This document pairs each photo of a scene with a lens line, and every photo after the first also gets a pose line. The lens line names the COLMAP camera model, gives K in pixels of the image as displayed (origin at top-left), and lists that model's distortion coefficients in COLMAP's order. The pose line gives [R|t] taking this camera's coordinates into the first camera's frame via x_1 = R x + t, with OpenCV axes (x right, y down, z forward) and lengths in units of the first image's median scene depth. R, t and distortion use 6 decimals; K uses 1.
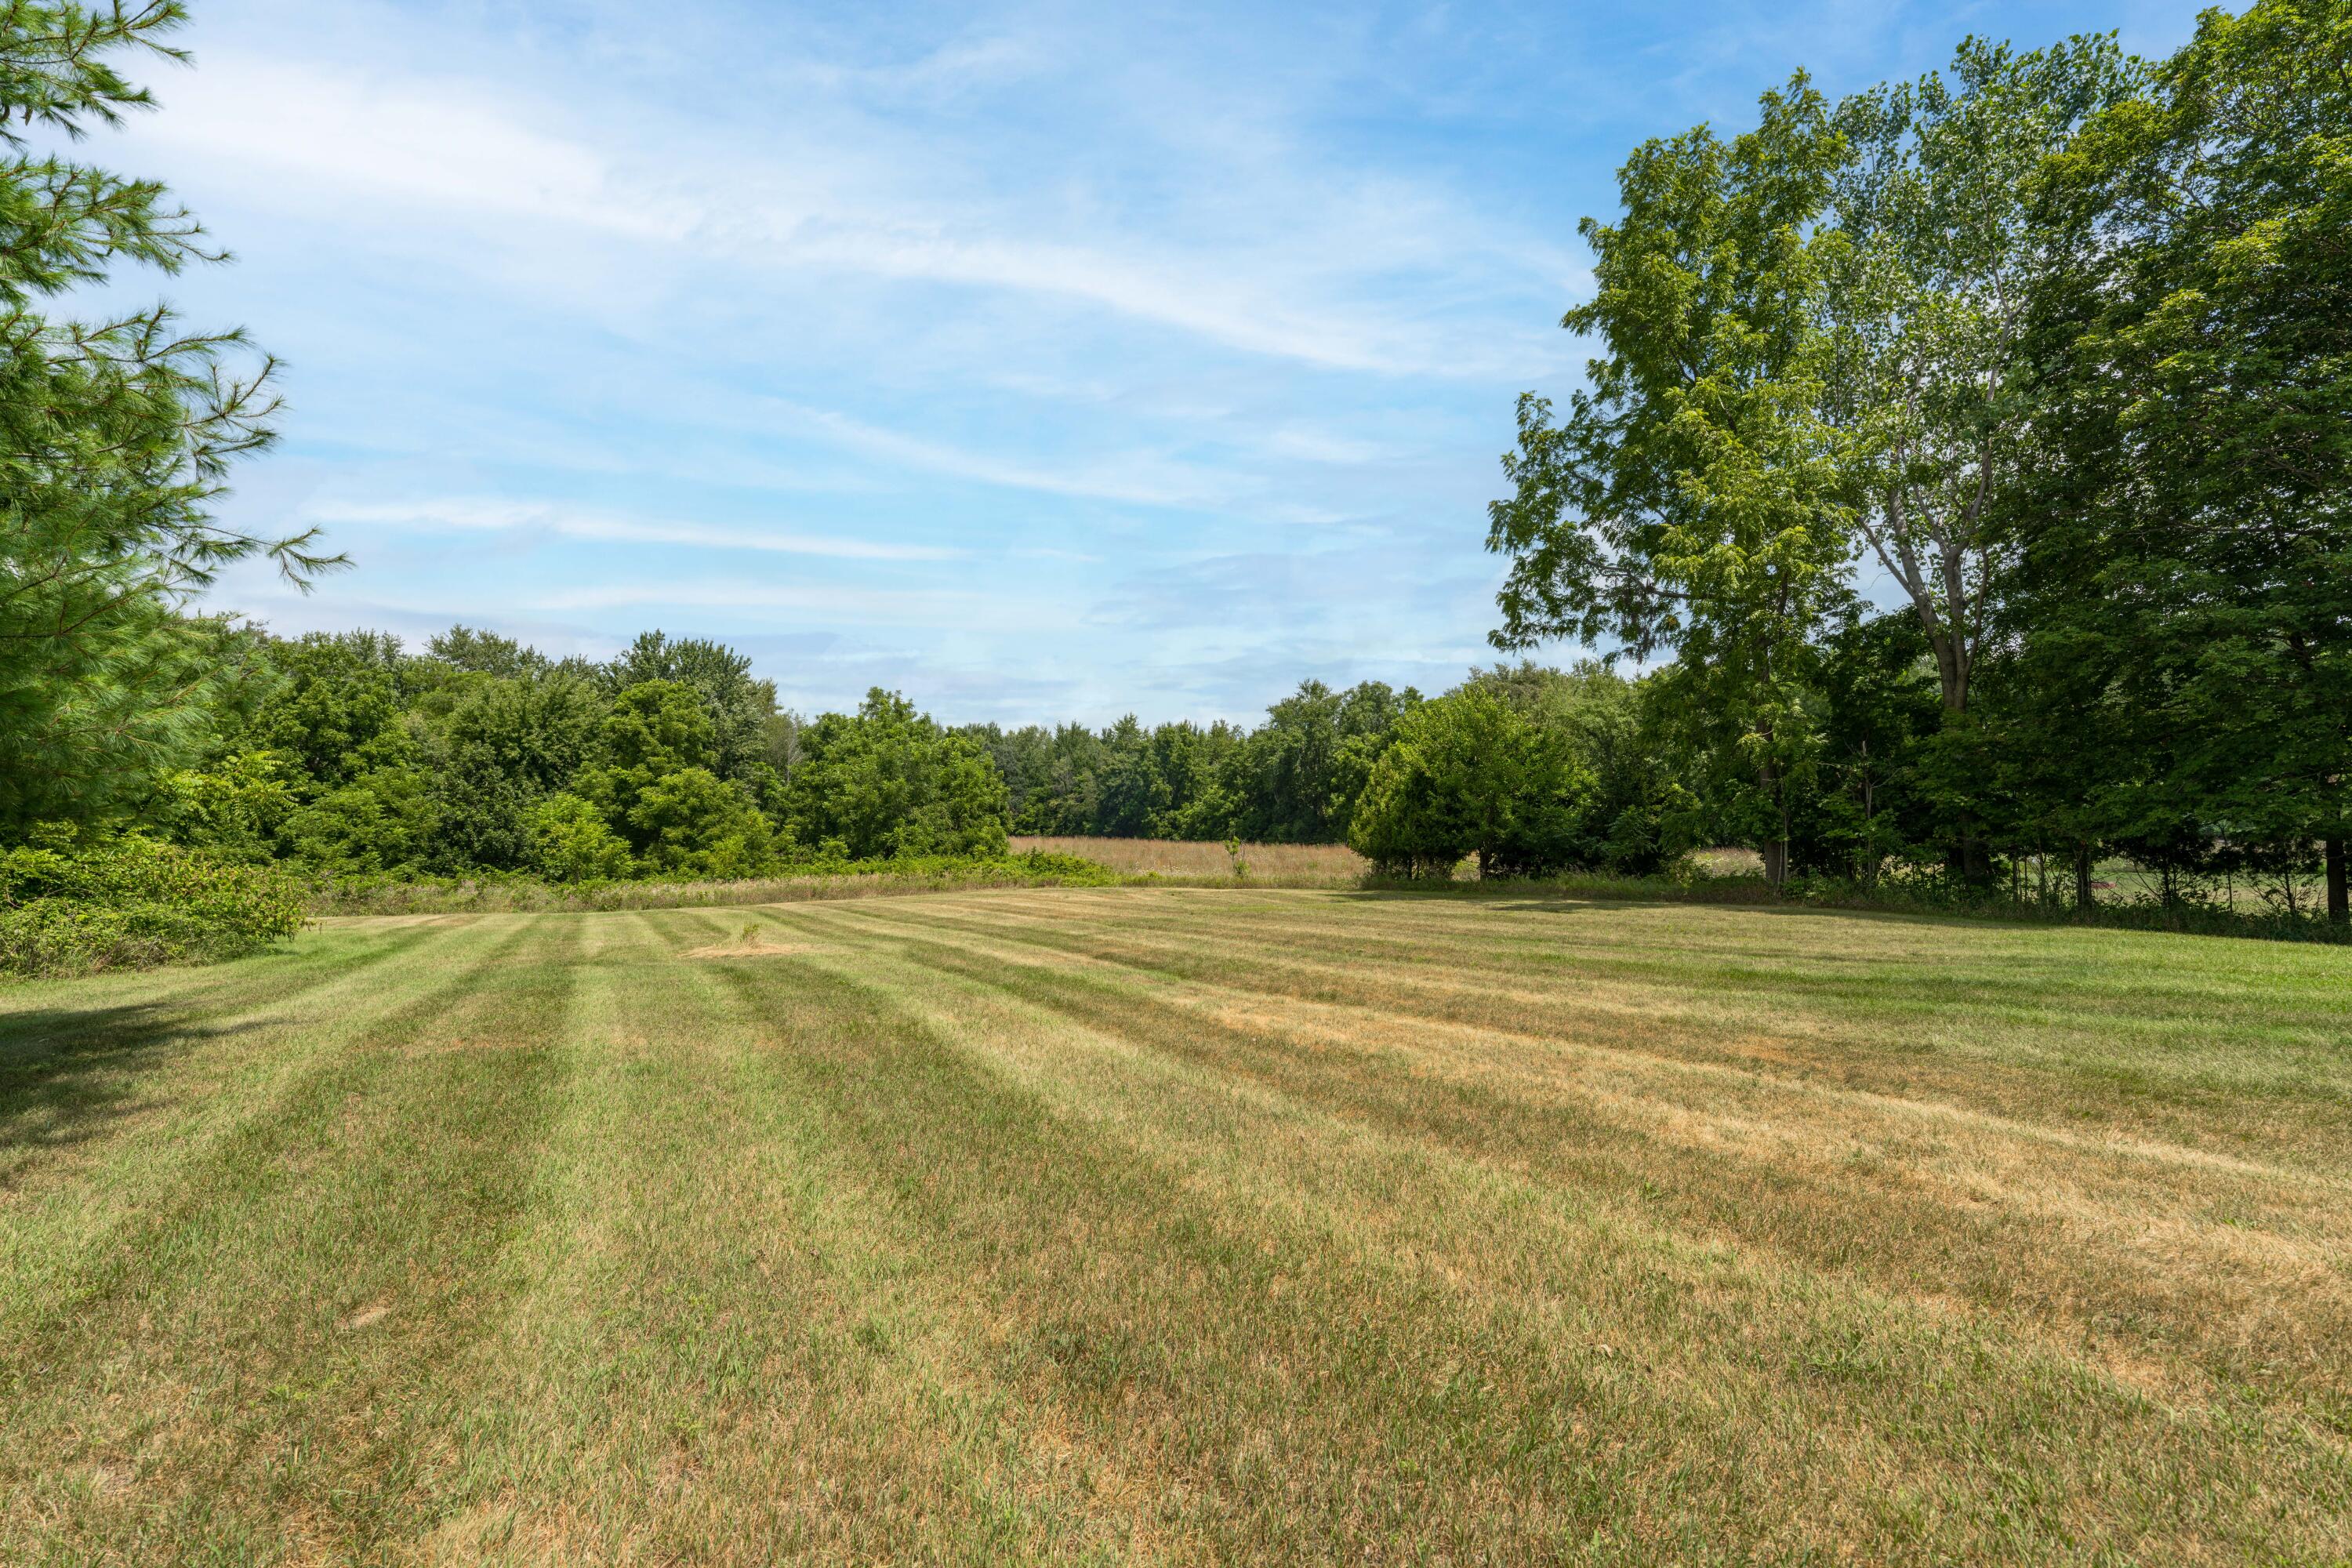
lens RADIAL K [[950.1, 0, 1176.0], [0, 950.1, 784.0], [0, 0, 1]] dist [0.000547, 0.000025]
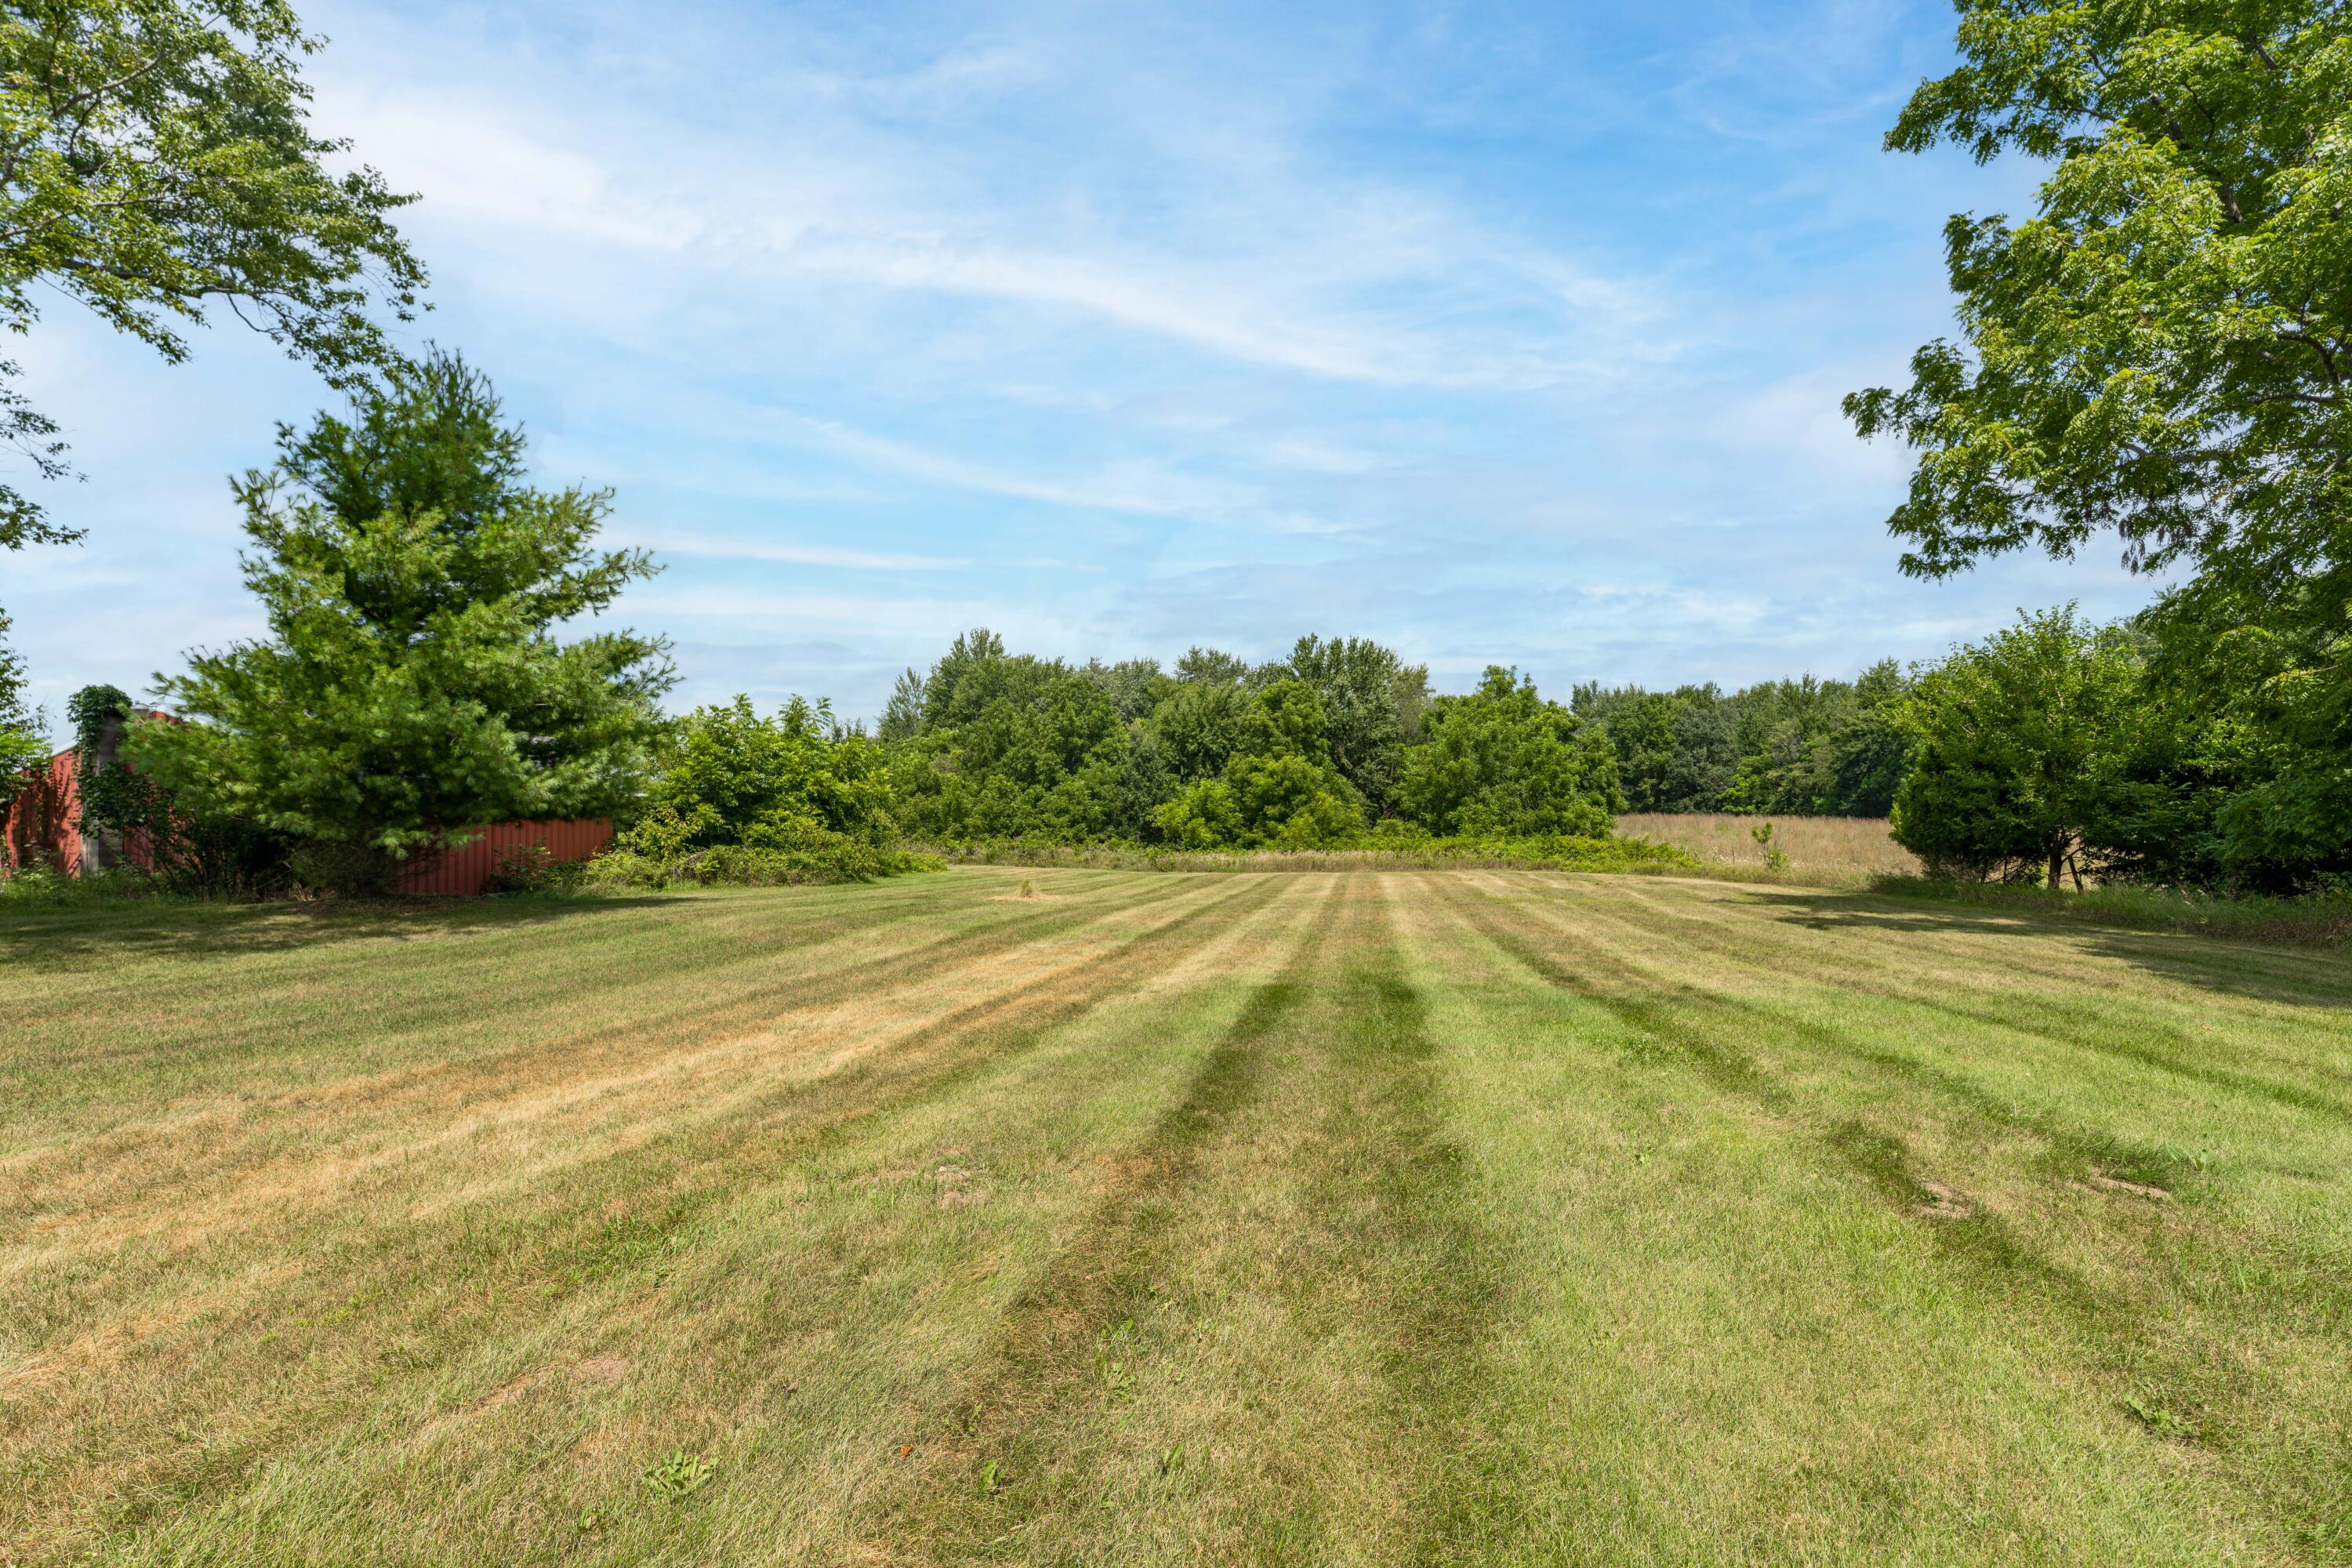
lens RADIAL K [[974.5, 0, 1176.0], [0, 974.5, 784.0], [0, 0, 1]] dist [-0.000656, -0.000094]
pose [[0.736950, -0.012988, -0.675823, 0.180018], [0.031663, 0.999381, 0.015321, -0.004013], [0.675205, -0.032690, 0.736905, 0.014077]]
